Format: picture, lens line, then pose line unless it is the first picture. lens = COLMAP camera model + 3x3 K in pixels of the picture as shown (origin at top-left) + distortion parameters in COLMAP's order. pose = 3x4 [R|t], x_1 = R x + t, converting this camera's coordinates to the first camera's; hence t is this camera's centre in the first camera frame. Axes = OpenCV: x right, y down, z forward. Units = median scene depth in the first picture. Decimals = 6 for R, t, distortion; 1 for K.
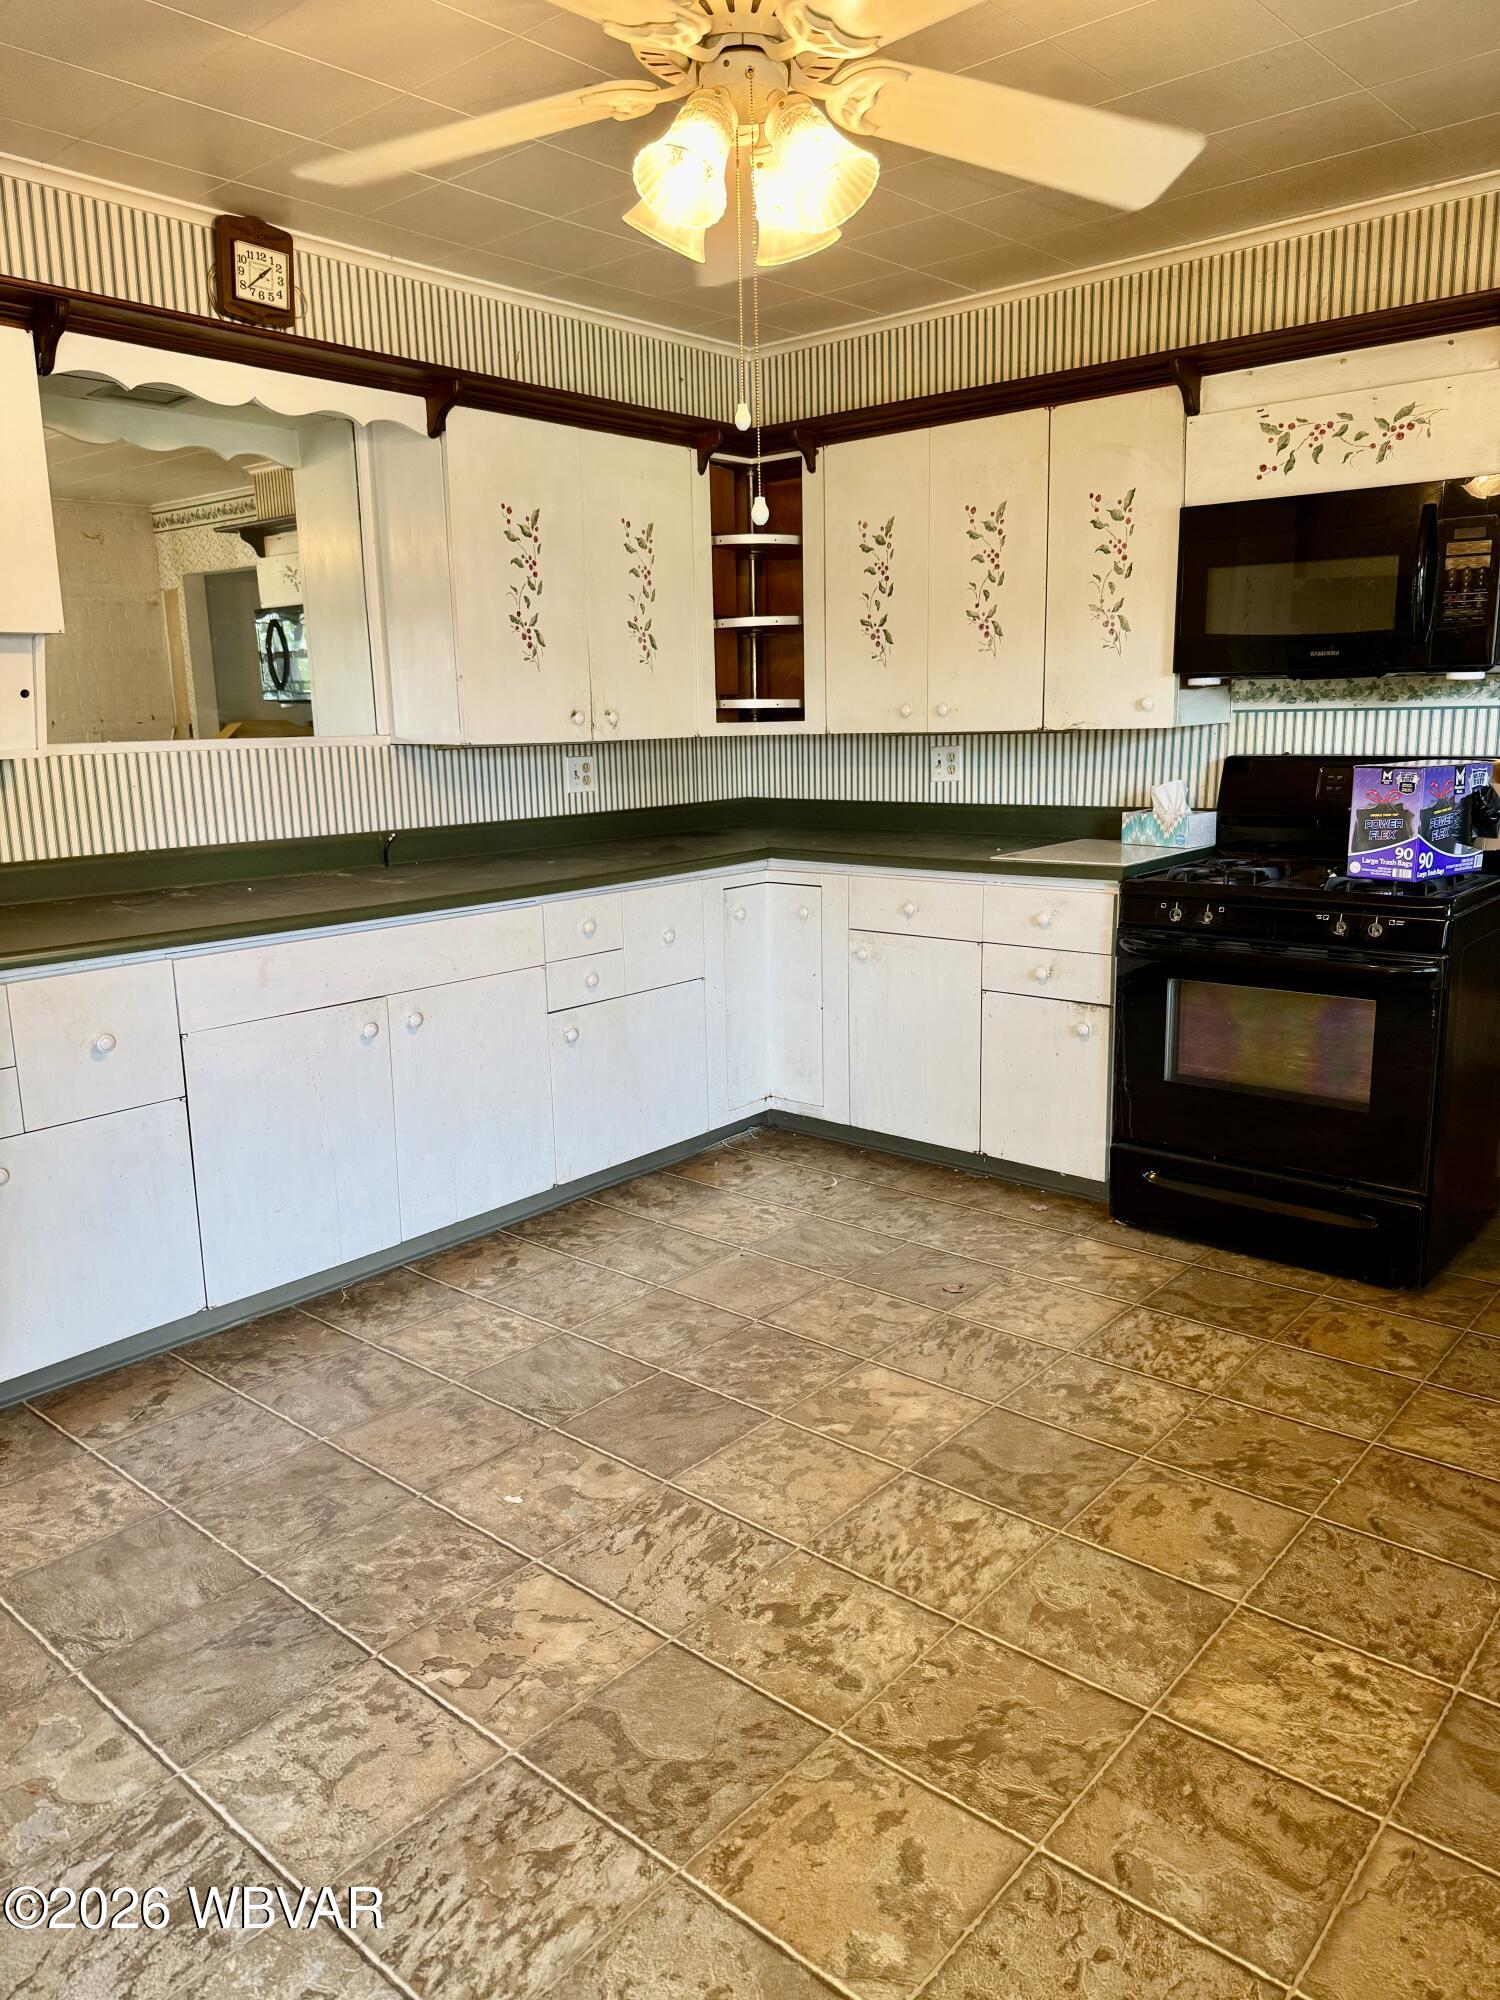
lens RADIAL K [[1379.7, 0, 746.4], [0, 1379.7, 1018.3], [0, 0, 1]] dist [0.060819, -0.109574]
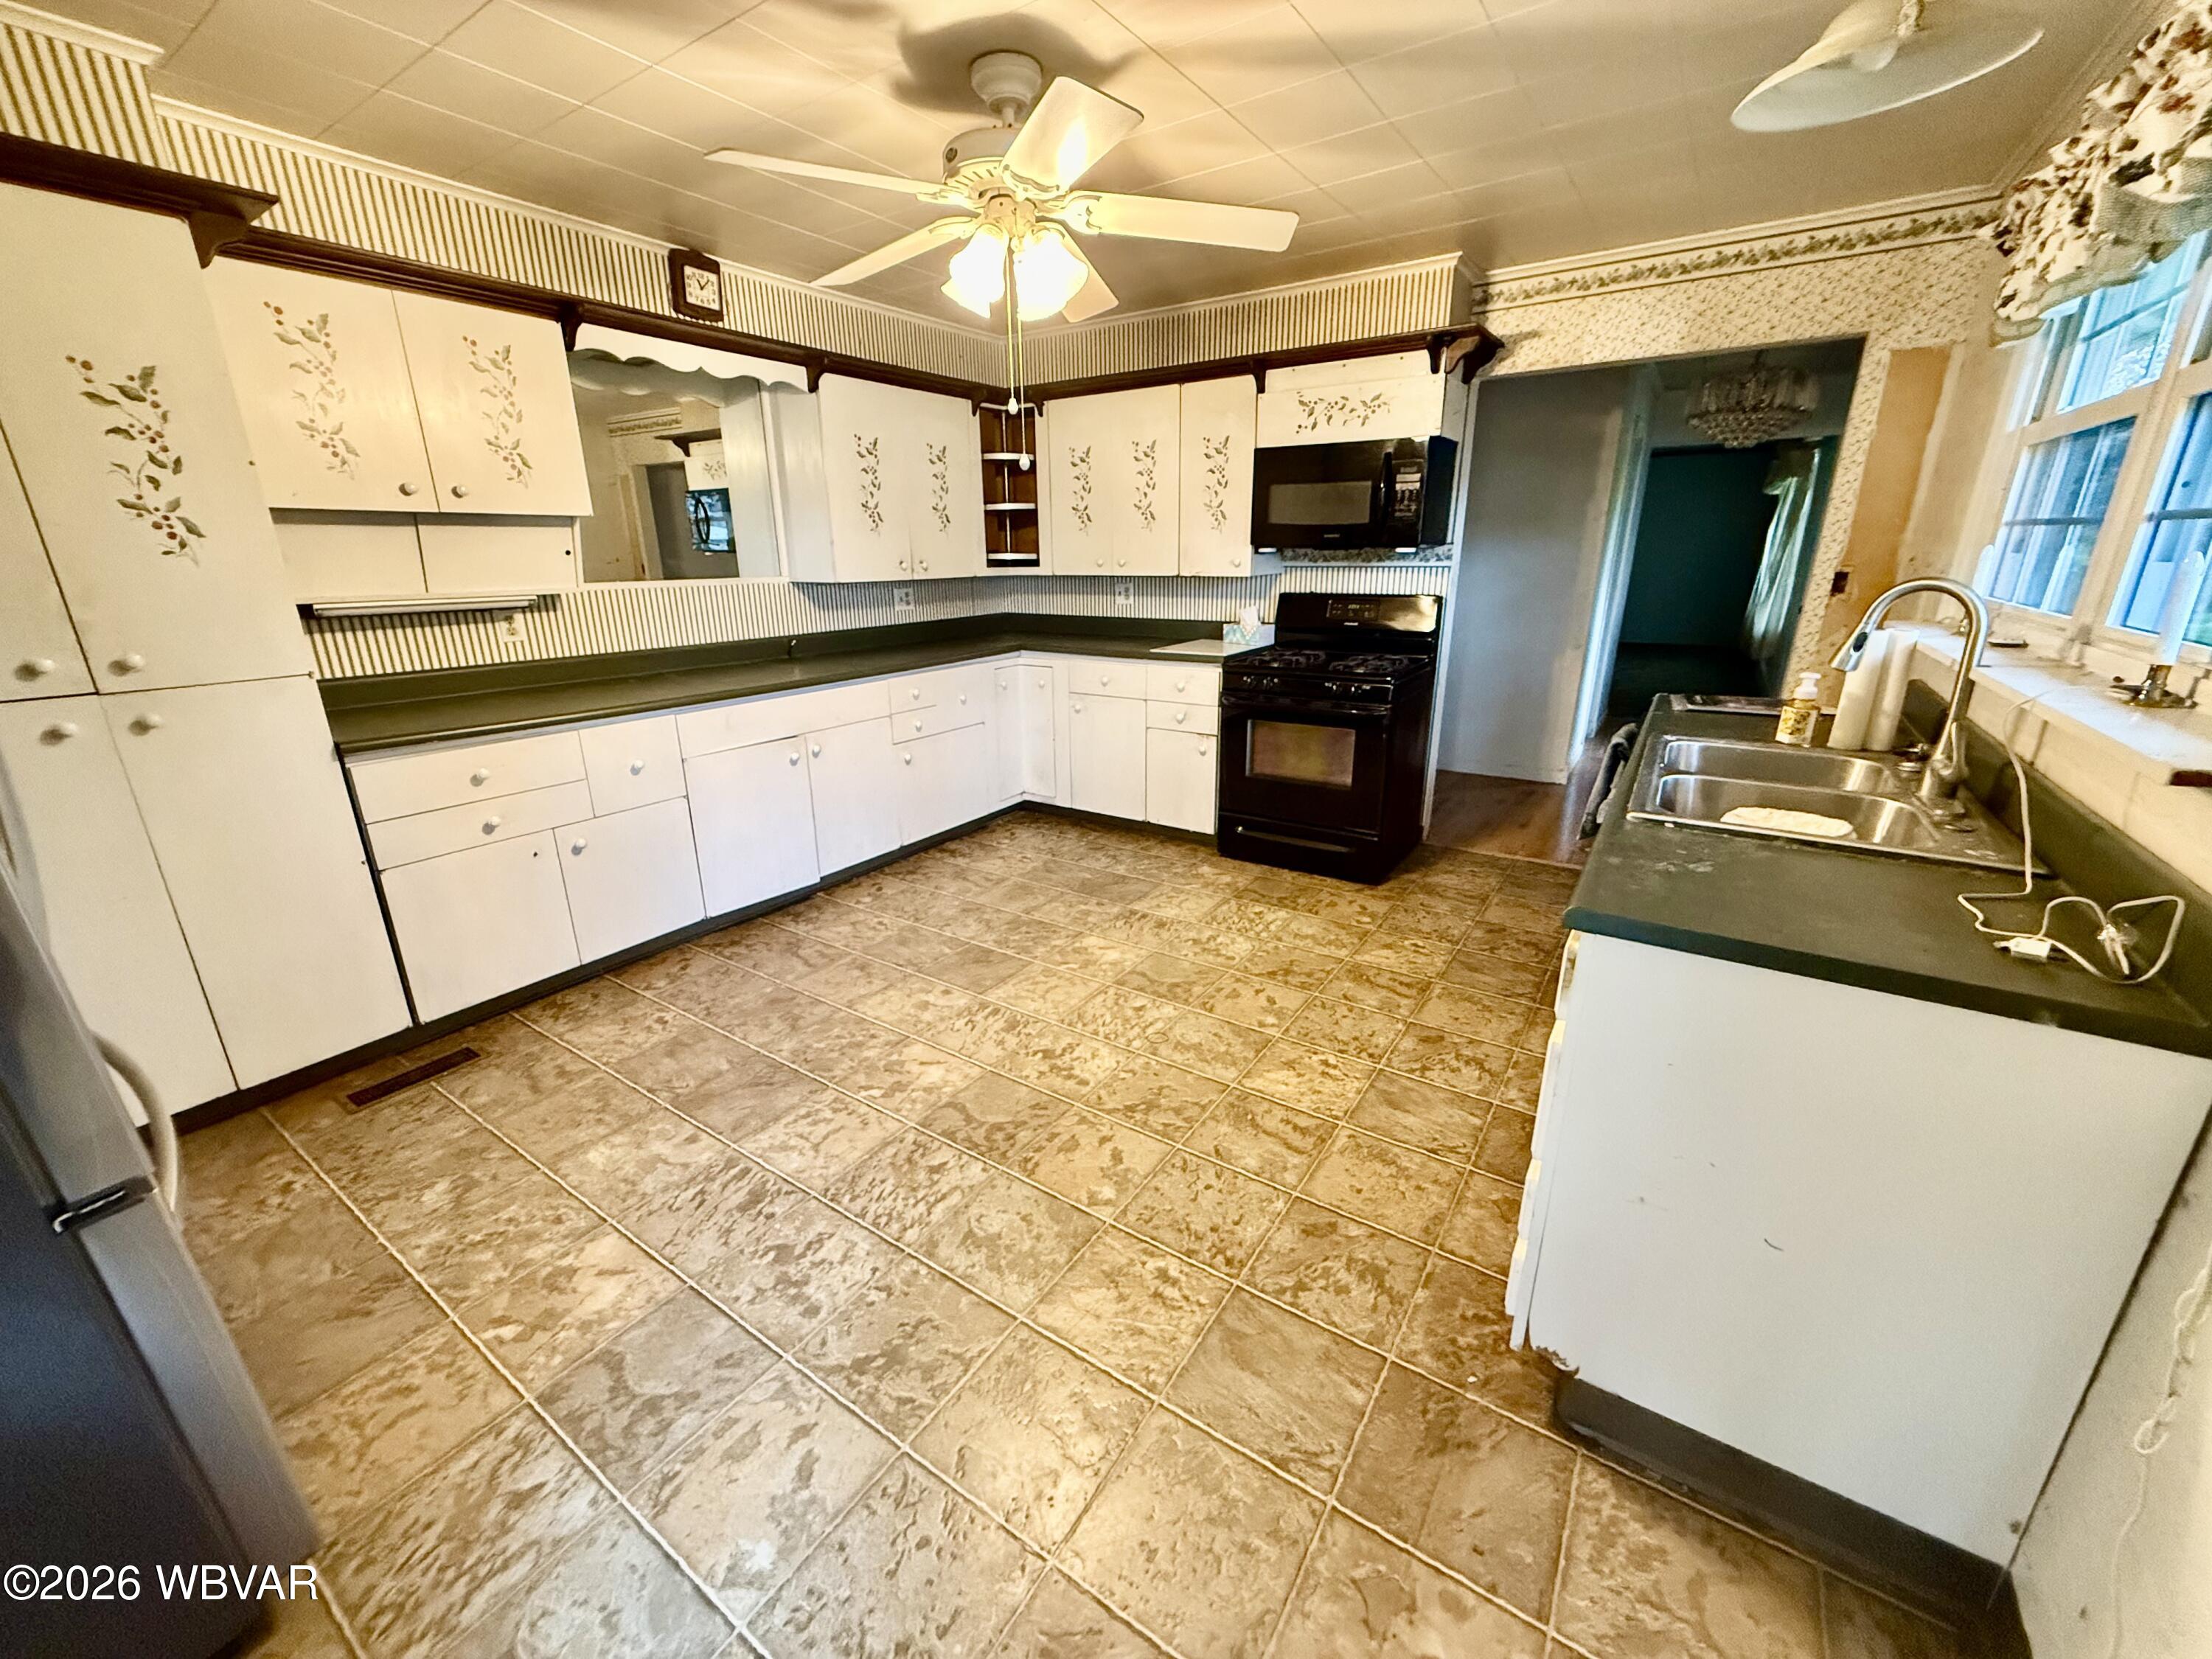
lens RADIAL K [[867.9, 0, 1100.3], [0, 867.9, 831.8], [0, 0, 1]] dist [0.000034, -0.004344]
pose [[0.992974, -0.026515, 0.115320, -0.022364], [0.015454, 0.995283, 0.095775, 0.006169], [-0.117316, -0.093320, 0.988700, -0.119495]]
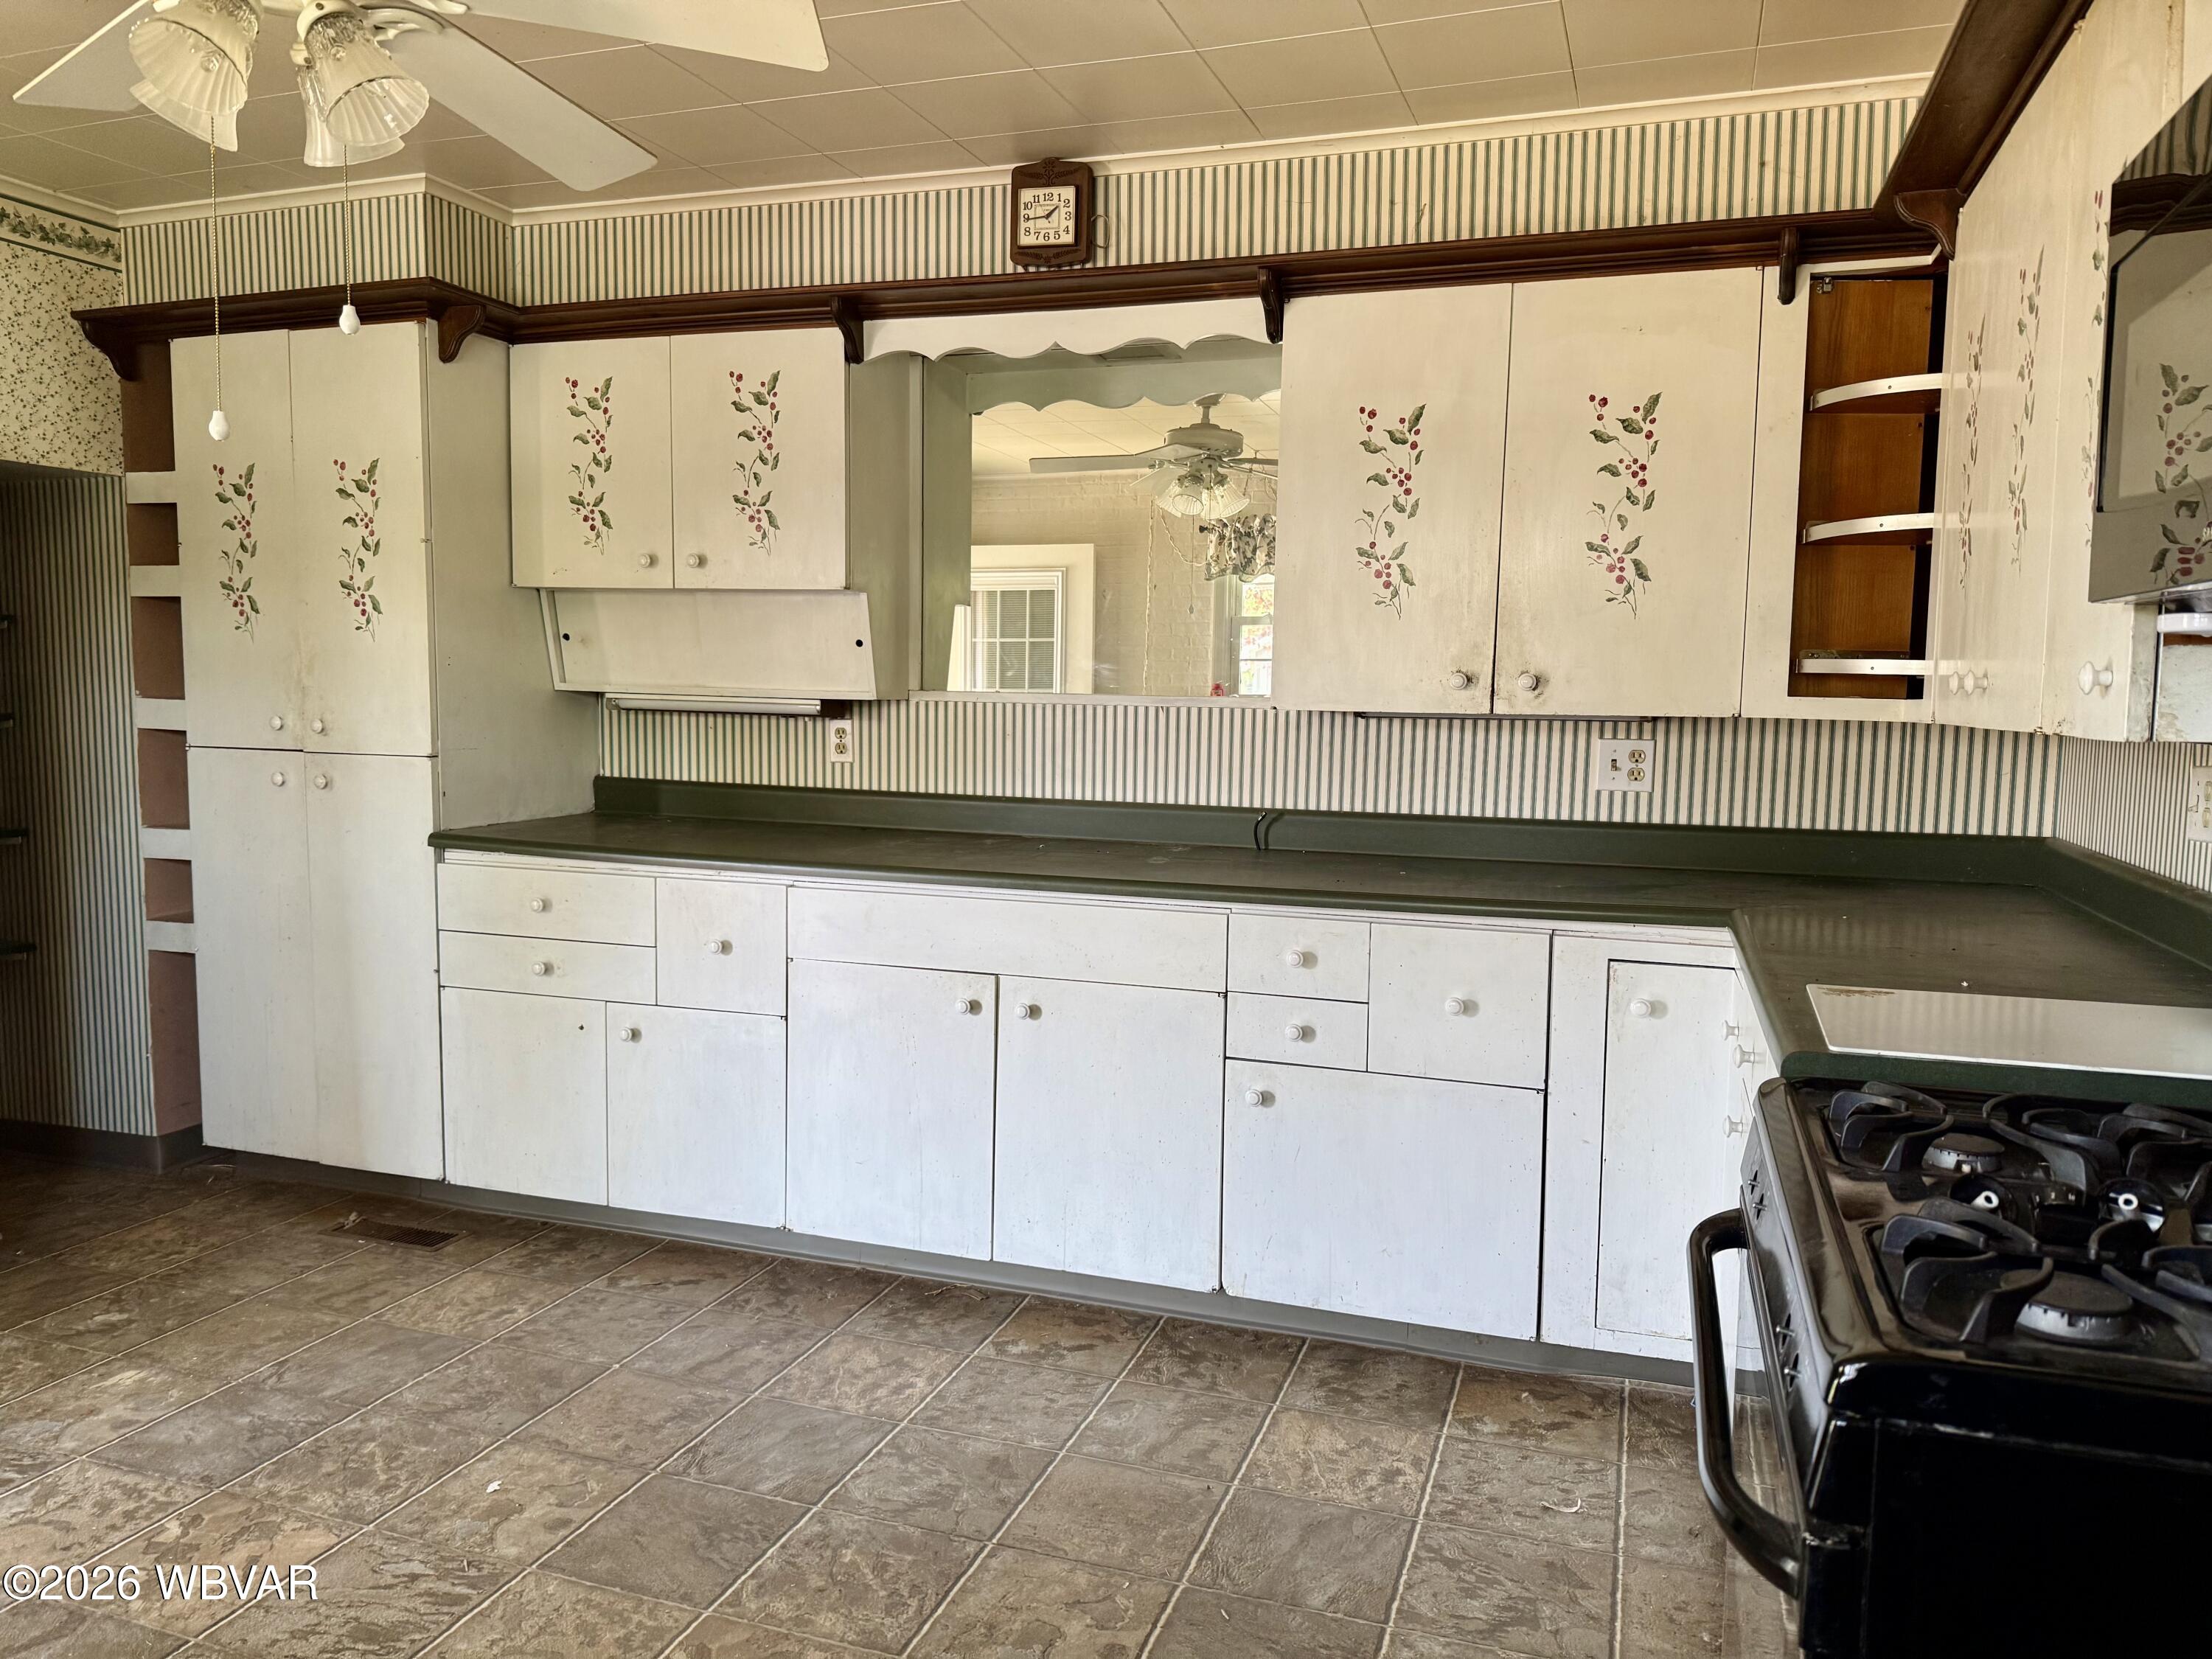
lens RADIAL K [[1573.1, 0, 1106.0], [0, 1573.1, 829.5], [0, 0, 1]] dist [0.026110, -0.026965]
pose [[0.368406, 0.115724, -0.922434, 0.762136], [-0.222385, 0.974386, 0.033424, -0.176142], [0.902675, 0.192822, 0.384705, 0.734061]]
